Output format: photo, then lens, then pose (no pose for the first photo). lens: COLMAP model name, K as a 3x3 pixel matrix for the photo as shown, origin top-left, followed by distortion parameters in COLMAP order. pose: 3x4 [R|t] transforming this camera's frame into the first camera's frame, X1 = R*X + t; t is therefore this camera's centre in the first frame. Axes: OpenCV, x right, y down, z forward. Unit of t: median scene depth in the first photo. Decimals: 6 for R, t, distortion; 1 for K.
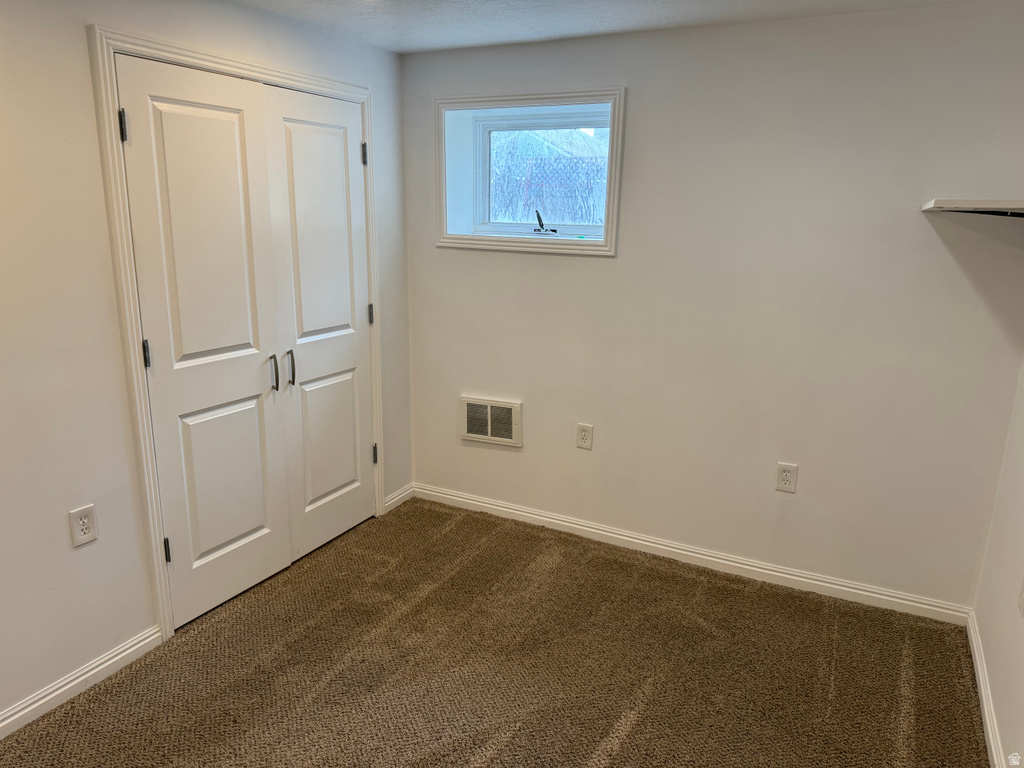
lens RADIAL K [[718.3, 0, 512.0], [0, 718.3, 384.0], [0, 0, 1]] dist [0.073049, -0.094335]
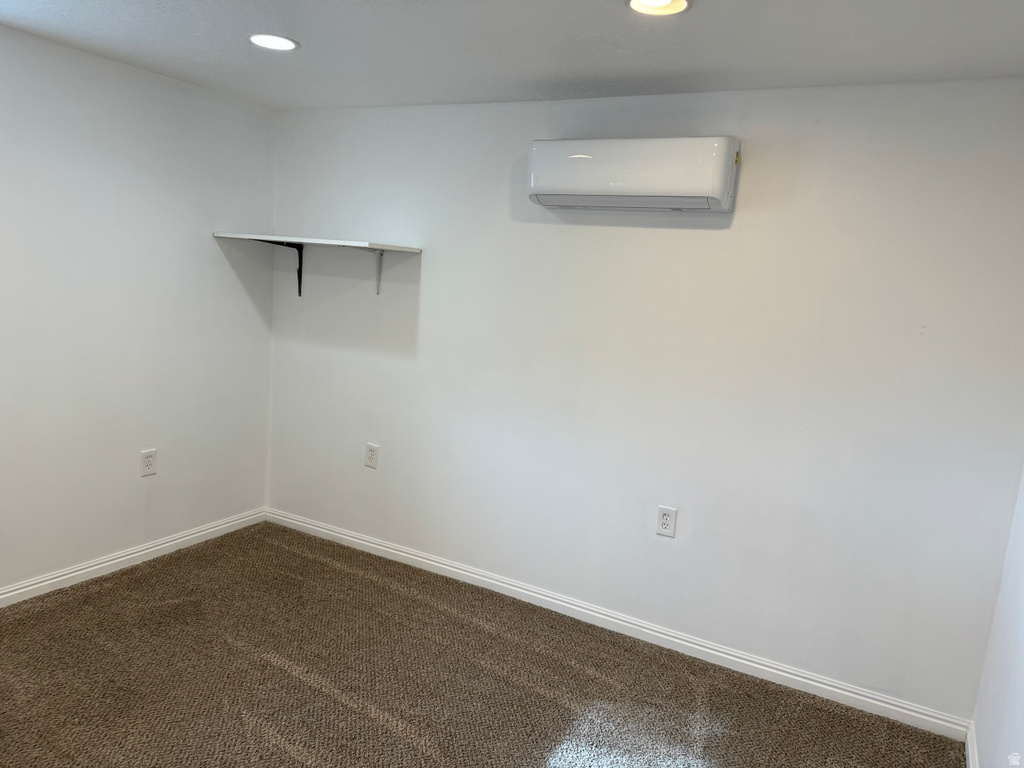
lens RADIAL K [[713.2, 0, 517.2], [0, 713.2, 390.3], [0, 0, 1]] dist [-0.009614, -0.008864]
pose [[0.014919, -0.166213, 0.985977, -0.719906], [0.154269, 0.974662, 0.161971, -0.075673], [-0.987916, 0.149689, 0.040182, 0.382773]]
